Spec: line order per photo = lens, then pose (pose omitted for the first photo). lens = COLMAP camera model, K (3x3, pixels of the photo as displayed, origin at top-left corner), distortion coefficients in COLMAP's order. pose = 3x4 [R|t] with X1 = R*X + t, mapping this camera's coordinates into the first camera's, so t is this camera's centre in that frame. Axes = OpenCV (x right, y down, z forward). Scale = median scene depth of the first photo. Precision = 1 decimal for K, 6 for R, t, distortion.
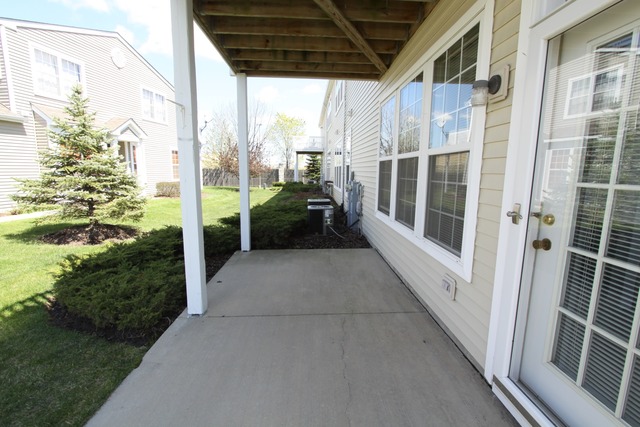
lens RADIAL K [[292.6, 0, 322.9], [0, 292.6, 215.7], [0, 0, 1]] dist [-0.020282, 0.000405]
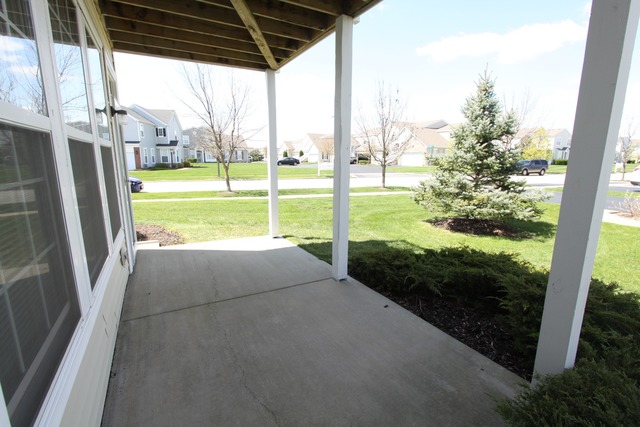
lens RADIAL K [[292.6, 0, 322.9], [0, 292.6, 215.7], [0, 0, 1]] dist [-0.020282, 0.000405]
pose [[-0.889598, 0.081357, -0.449440, 0.148854], [-0.080444, 0.940717, 0.329515, -0.269637], [0.449605, 0.329291, -0.830315, 1.612382]]
